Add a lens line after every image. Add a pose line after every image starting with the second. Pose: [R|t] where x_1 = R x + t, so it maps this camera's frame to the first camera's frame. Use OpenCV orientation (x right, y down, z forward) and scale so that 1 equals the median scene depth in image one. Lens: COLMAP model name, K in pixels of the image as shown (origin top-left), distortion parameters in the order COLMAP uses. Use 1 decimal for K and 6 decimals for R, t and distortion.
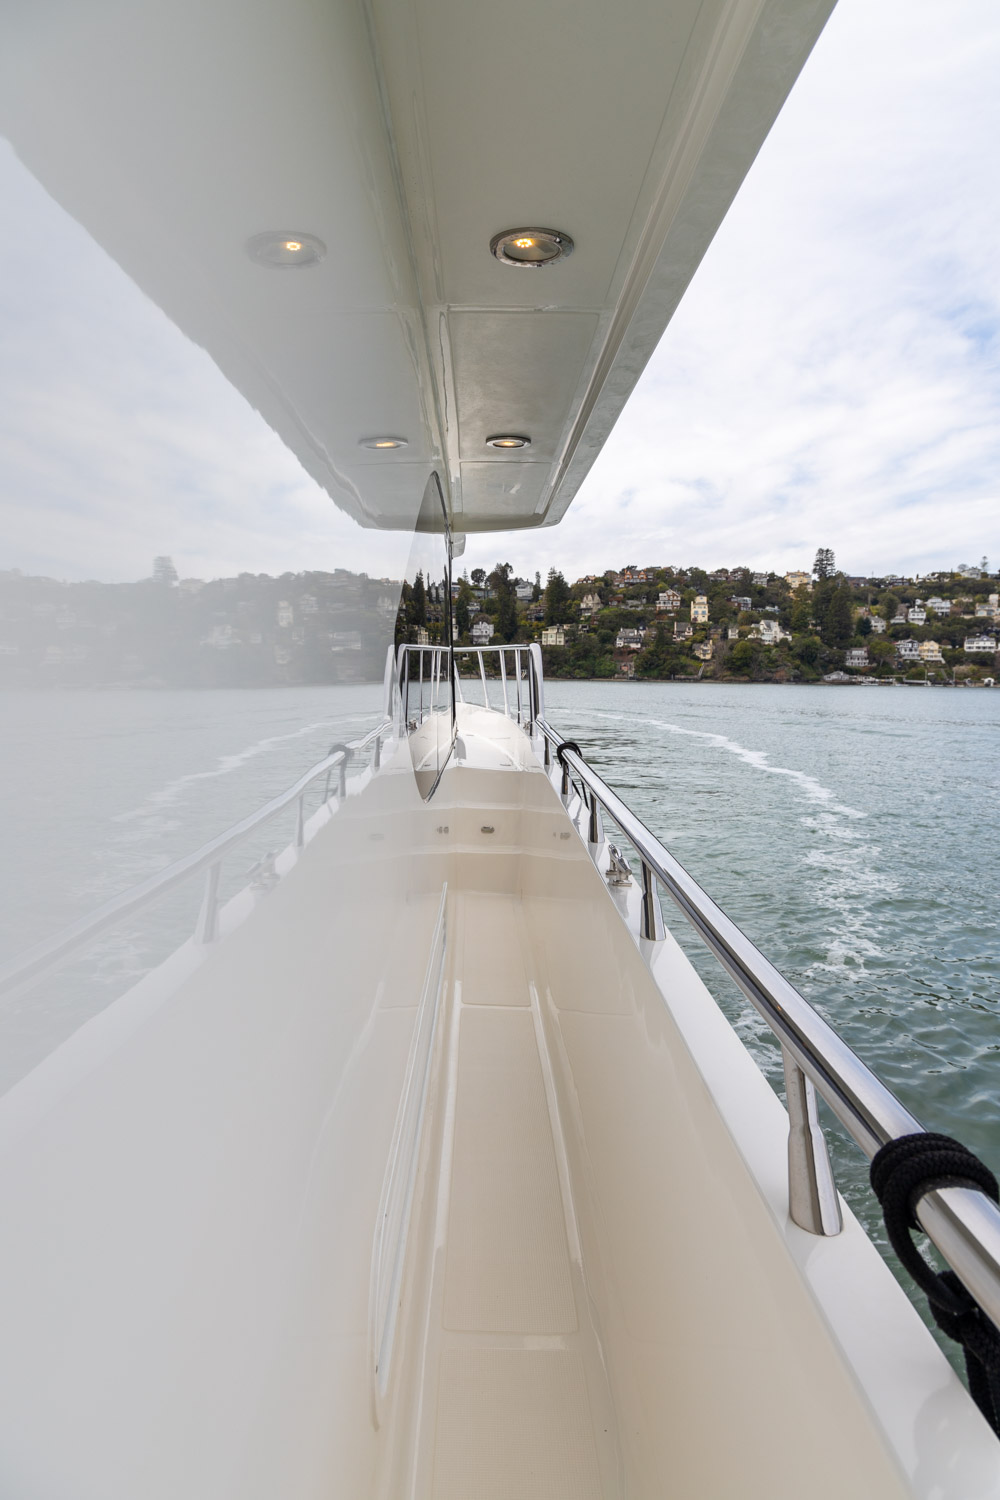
lens RADIAL K [[987.6, 0, 500.0], [0, 987.6, 750.0], [0, 0, 1]] dist [0.000249, 0.000895]
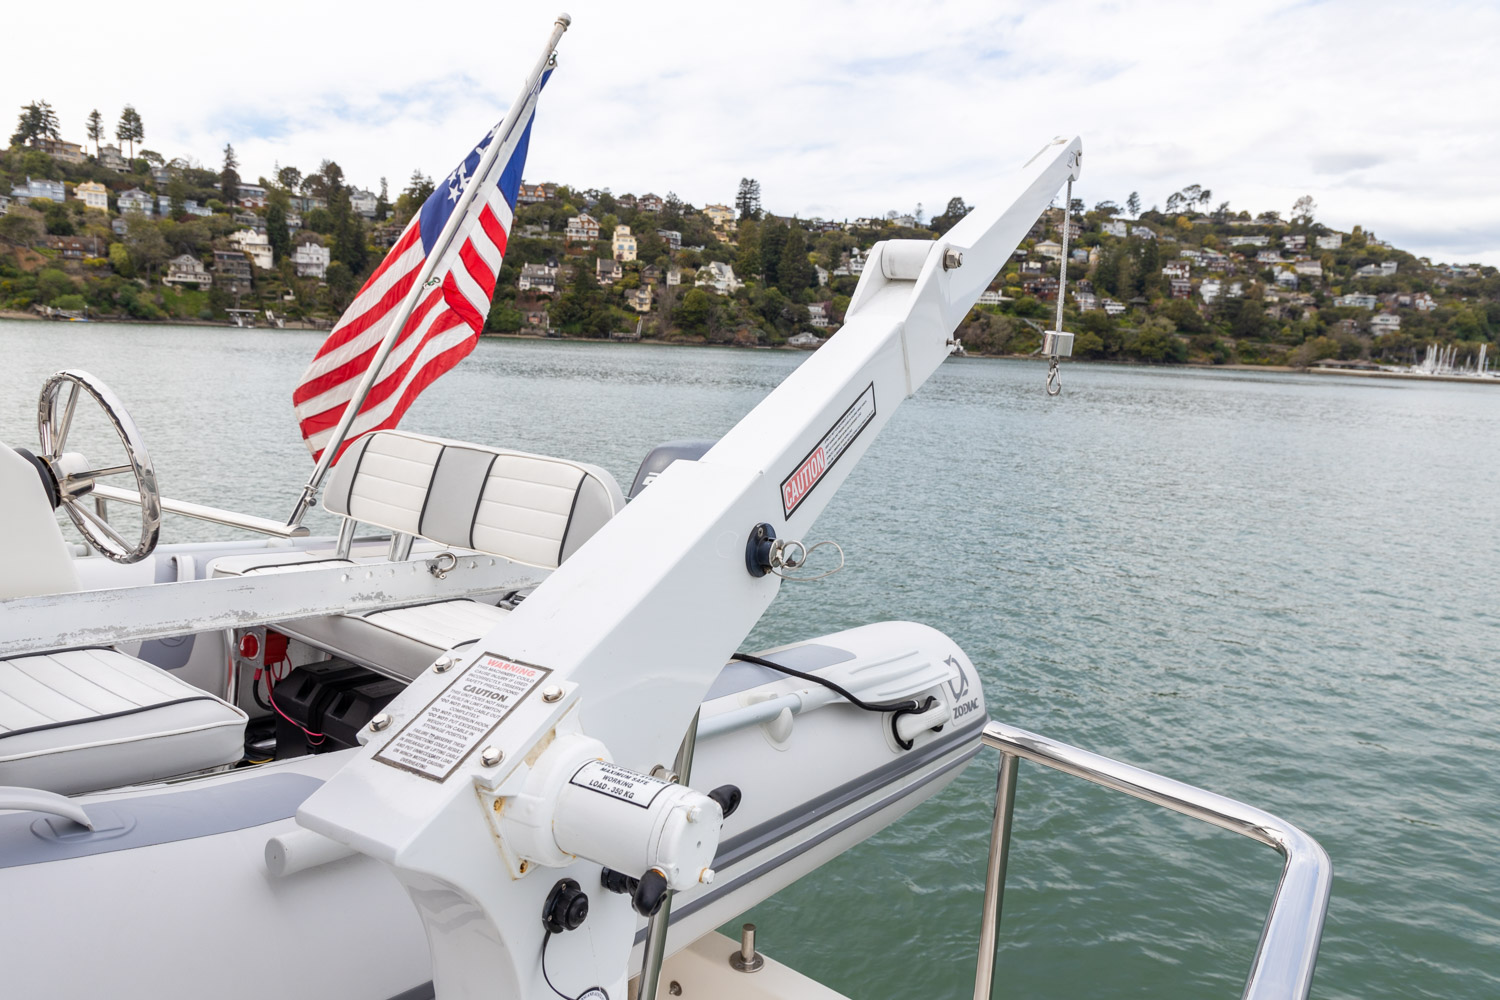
lens RADIAL K [[1085.4, 0, 750.0], [0, 1085.4, 500.0], [0, 0, 1]] dist [-0.004982, 0.000494]
pose [[0.919510, -0.032556, 0.391716, -0.038831], [-0.000426, 0.996481, 0.083818, -0.017690], [-0.393066, -0.077239, 0.916260, 0.196149]]
